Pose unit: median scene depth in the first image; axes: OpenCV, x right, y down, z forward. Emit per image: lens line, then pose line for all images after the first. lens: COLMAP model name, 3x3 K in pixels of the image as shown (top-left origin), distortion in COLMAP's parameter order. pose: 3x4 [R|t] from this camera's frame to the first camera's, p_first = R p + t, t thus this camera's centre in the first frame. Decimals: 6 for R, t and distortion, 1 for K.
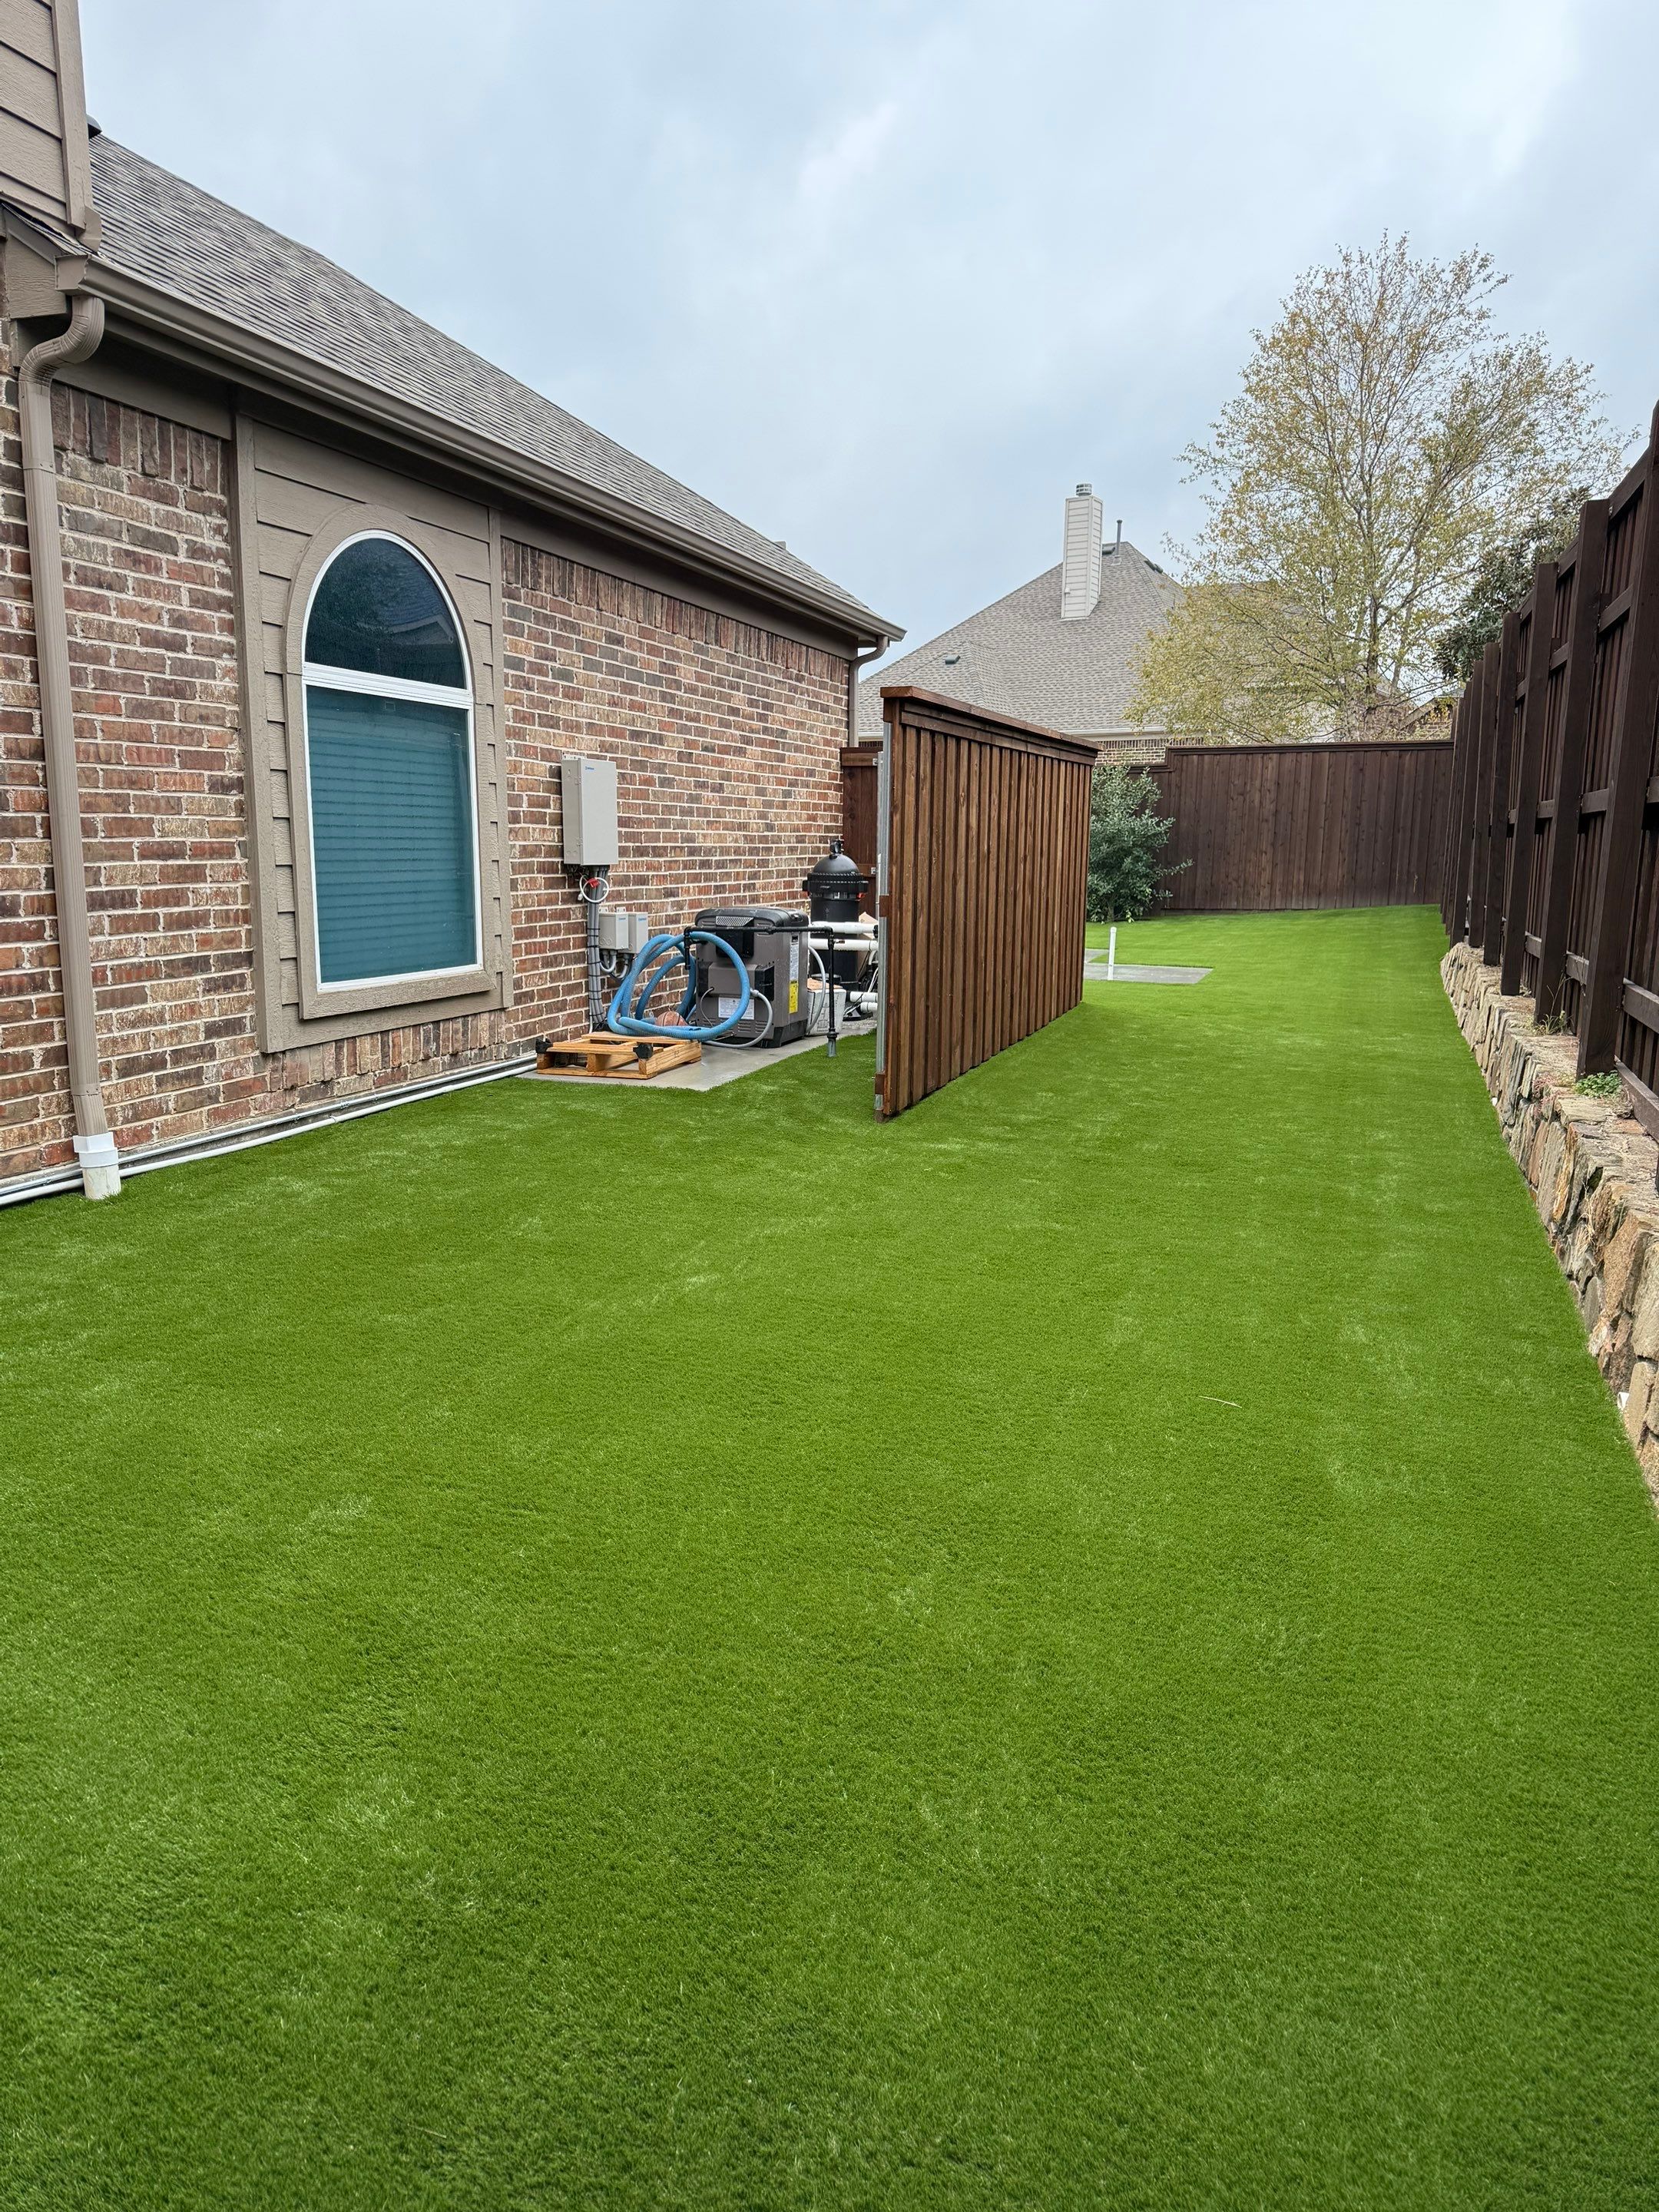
lens RADIAL K [[1532.9, 0, 823.0], [0, 1532.9, 1117.5], [0, 0, 1]] dist [0.152669, -0.281278]
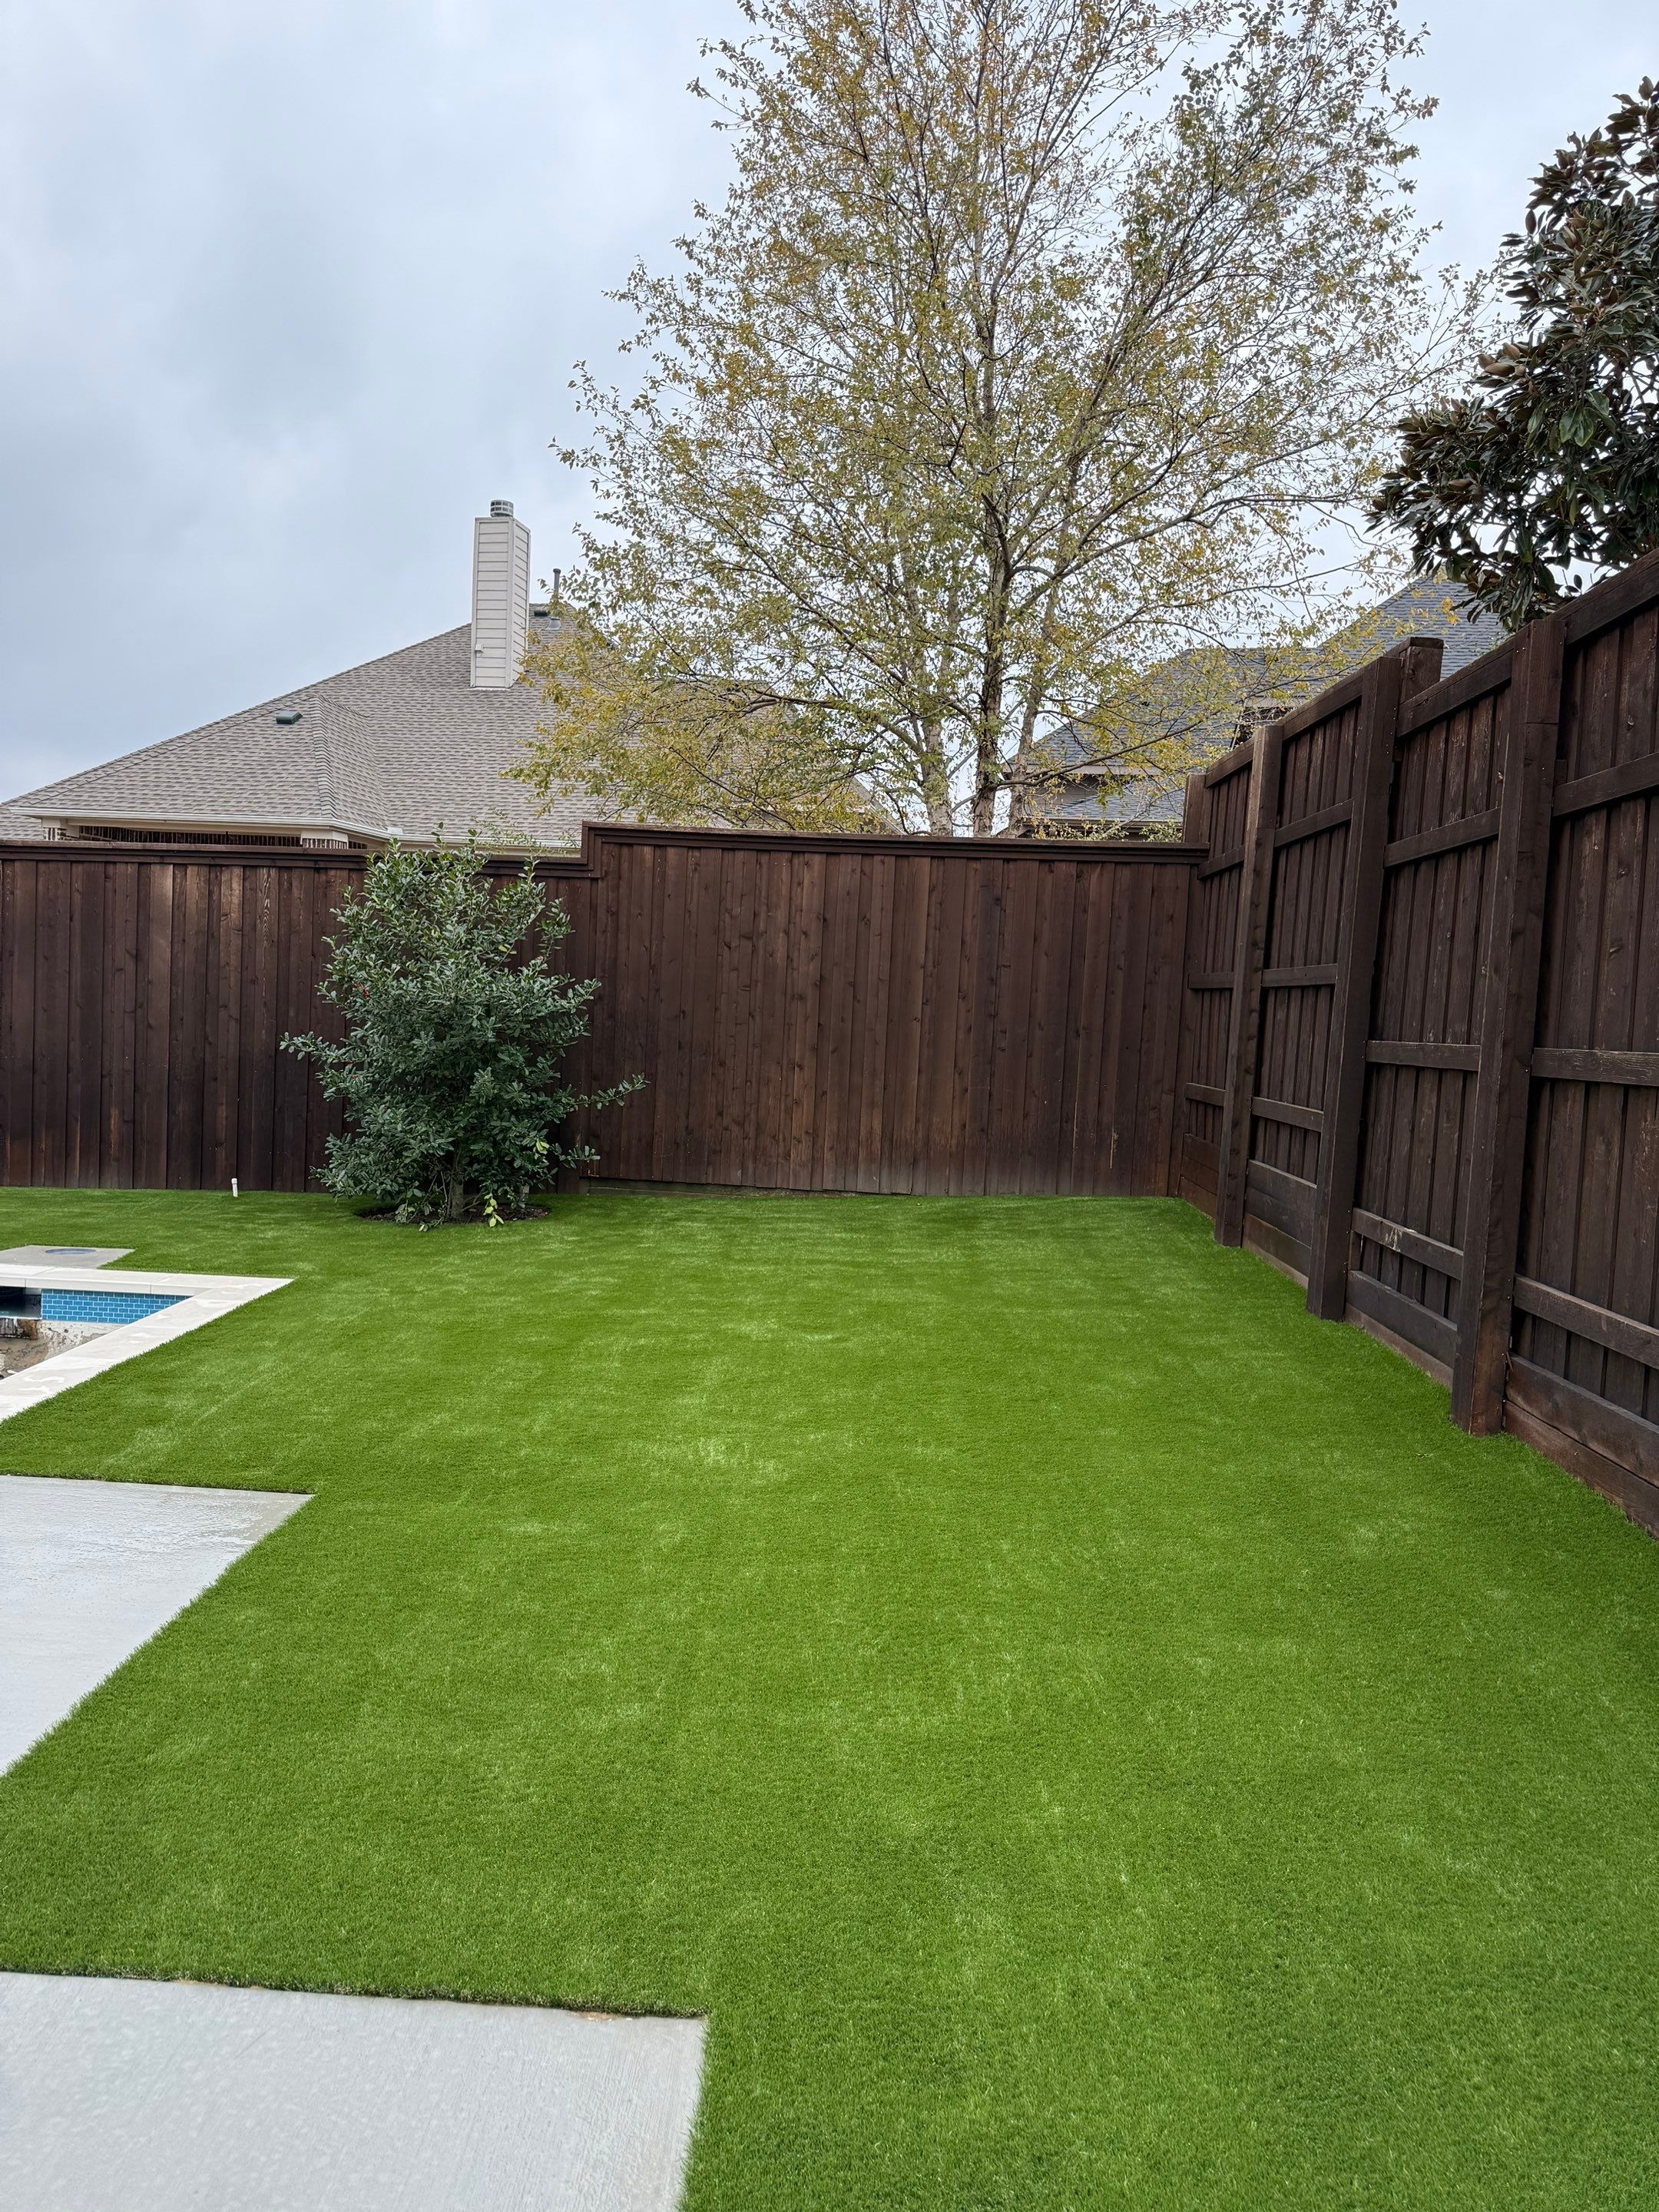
lens RADIAL K [[1527.5, 0, 827.4], [0, 1527.5, 1119.5], [0, 0, 1]] dist [0.171046, -0.356653]
pose [[0.945094, 0.018231, 0.326291, 0.363878], [0.014170, 0.995218, -0.096649, -0.277505], [-0.326492, 0.095966, 0.940315, 1.435743]]
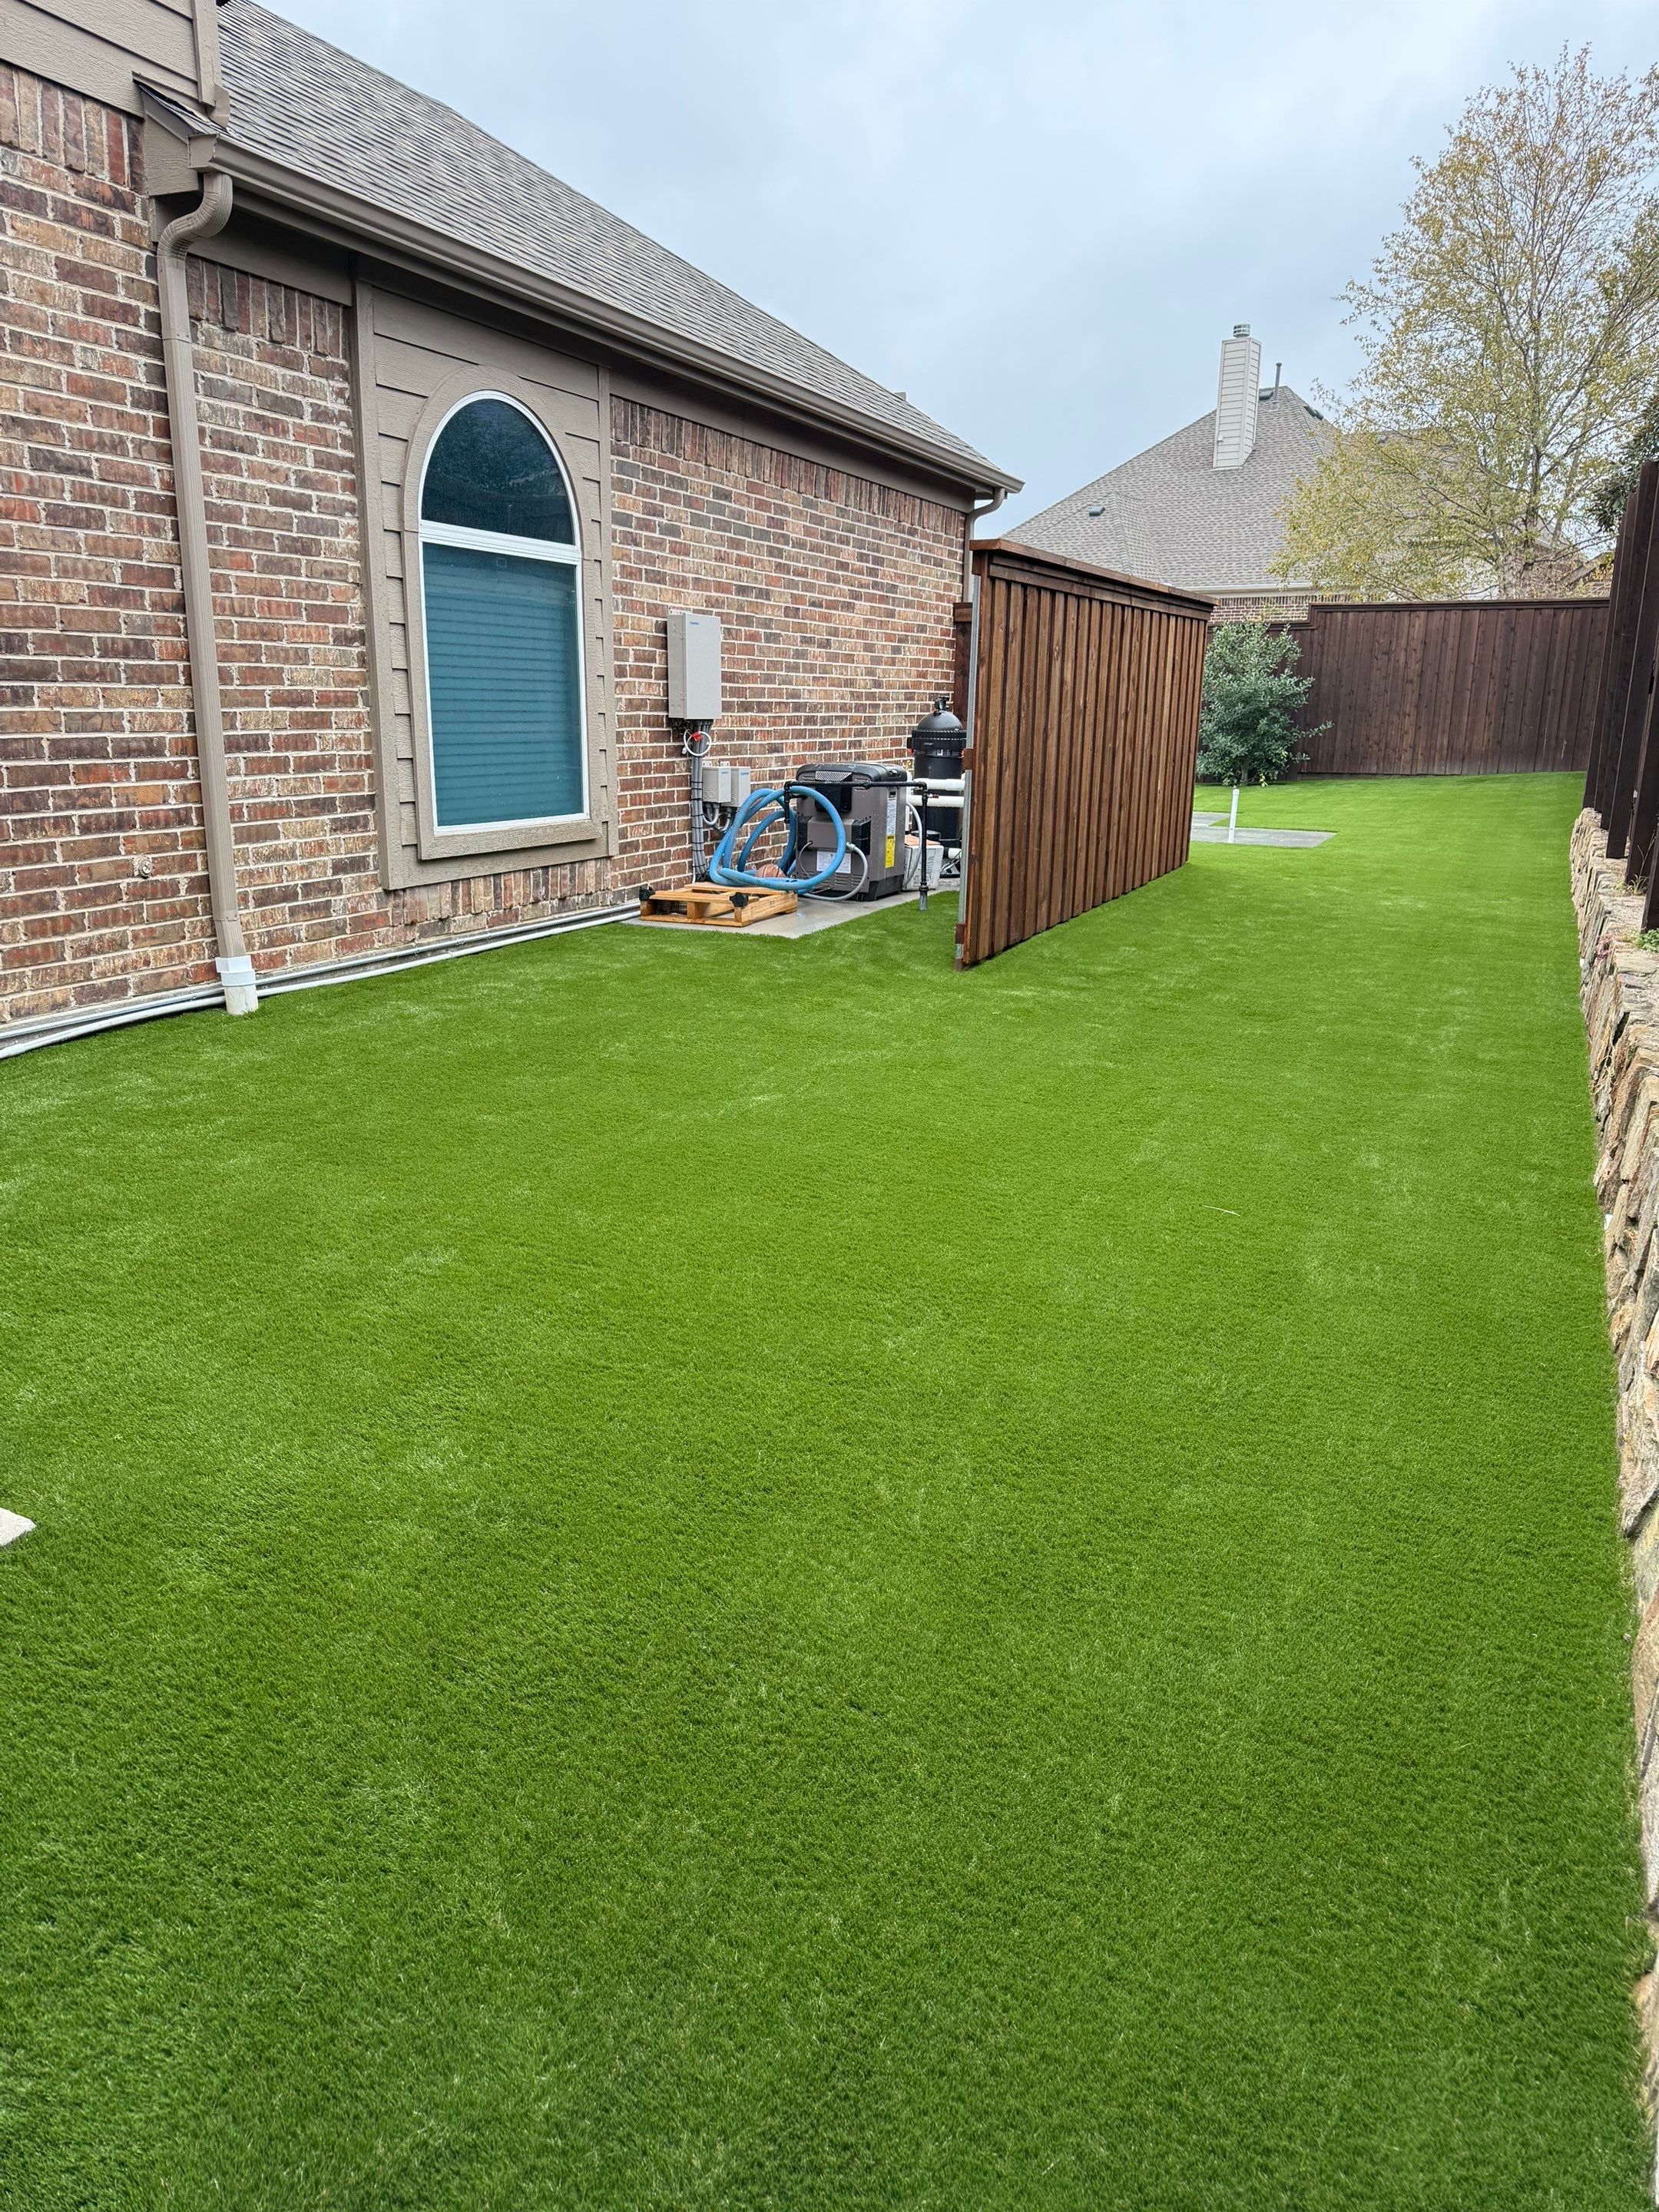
lens RADIAL K [[1527.5, 0, 827.4], [0, 1527.5, 1119.5], [0, 0, 1]] dist [0.171046, -0.356653]
pose [[0.996244, 0.026316, -0.082492, 0.026020], [-0.019258, 0.996176, 0.085218, 0.012212], [0.084419, -0.083310, 0.992942, -0.039948]]
